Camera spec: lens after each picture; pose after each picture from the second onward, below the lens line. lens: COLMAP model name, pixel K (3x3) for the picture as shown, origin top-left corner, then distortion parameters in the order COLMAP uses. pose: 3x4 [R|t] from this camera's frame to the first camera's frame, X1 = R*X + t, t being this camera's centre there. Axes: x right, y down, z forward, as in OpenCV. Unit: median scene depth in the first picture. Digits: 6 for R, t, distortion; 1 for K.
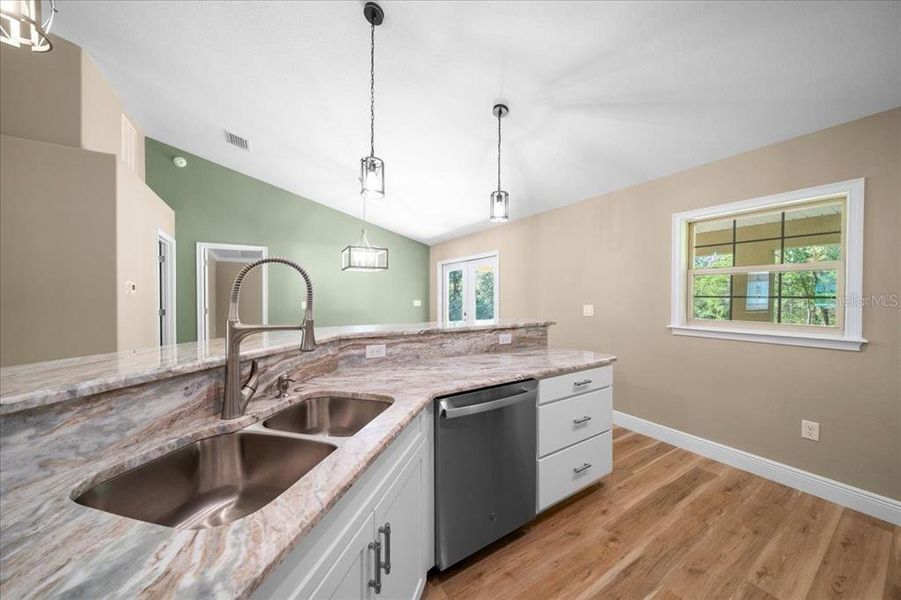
lens RADIAL K [[305.5, 0, 450.5], [0, 305.5, 300.0], [0, 0, 1]] dist [-0.005716, -0.000101]
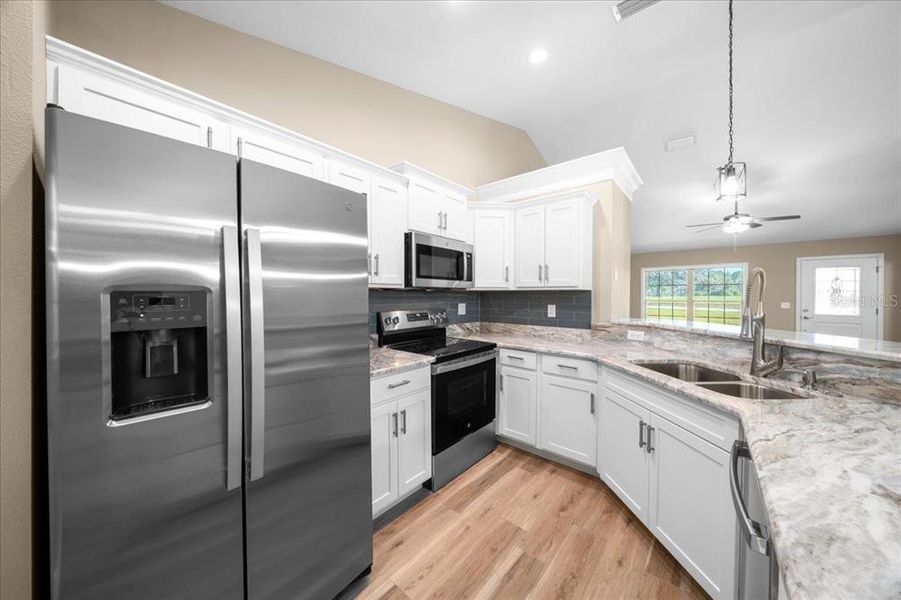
lens RADIAL K [[302.7, 0, 448.4], [0, 302.7, 296.9], [0, 0, 1]] dist [-0.006105, -0.000039]
pose [[-0.954563, -0.003467, -0.297988, 0.720664], [-0.008297, 0.999854, 0.014949, -0.015260], [0.297892, 0.016742, -0.954453, 1.156223]]
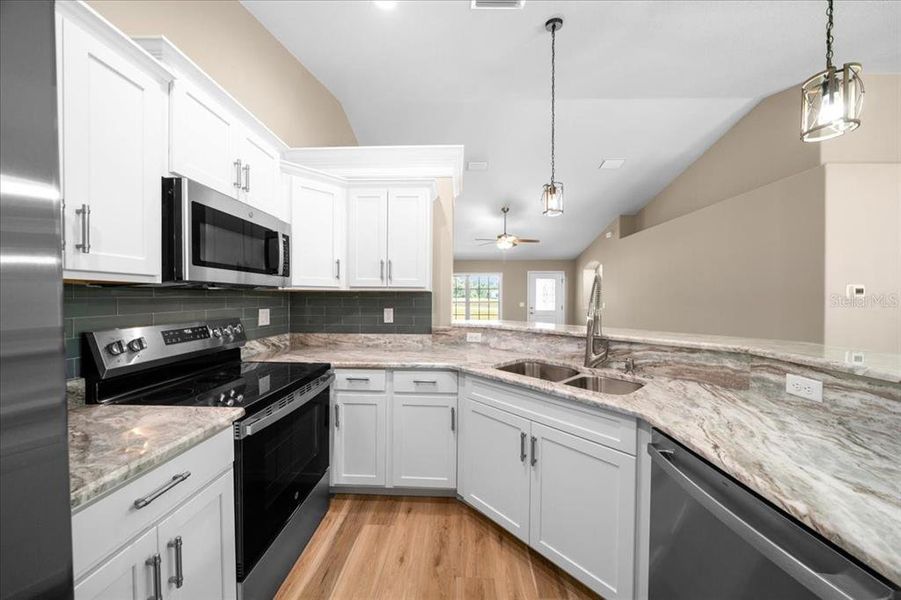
lens RADIAL K [[305.5, 0, 450.5], [0, 305.5, 300.0], [0, 0, 1]] dist [-0.005716, -0.000101]
pose [[-0.561471, 0.001732, -0.827494, 0.712964], [-0.013256, 0.999851, 0.011088, -0.010944], [0.827390, 0.017195, -0.561365, 0.770808]]
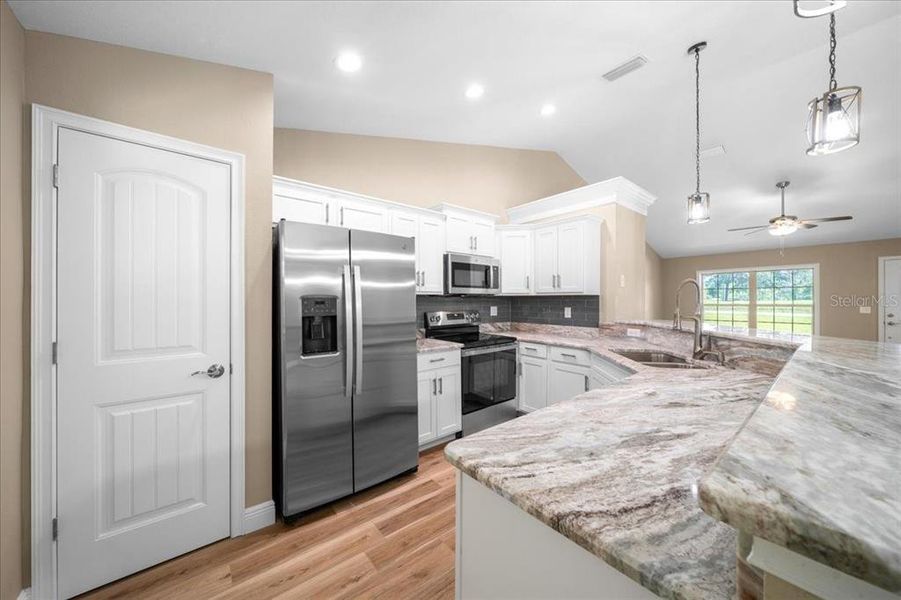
lens RADIAL K [[305.5, 0, 450.5], [0, 305.5, 300.0], [0, 0, 1]] dist [-0.005716, -0.000101]
pose [[-0.991251, -0.001980, -0.131973, 0.709593], [-0.003325, 0.999945, 0.009973, -0.018028], [0.131946, 0.010324, -0.991203, 1.649035]]
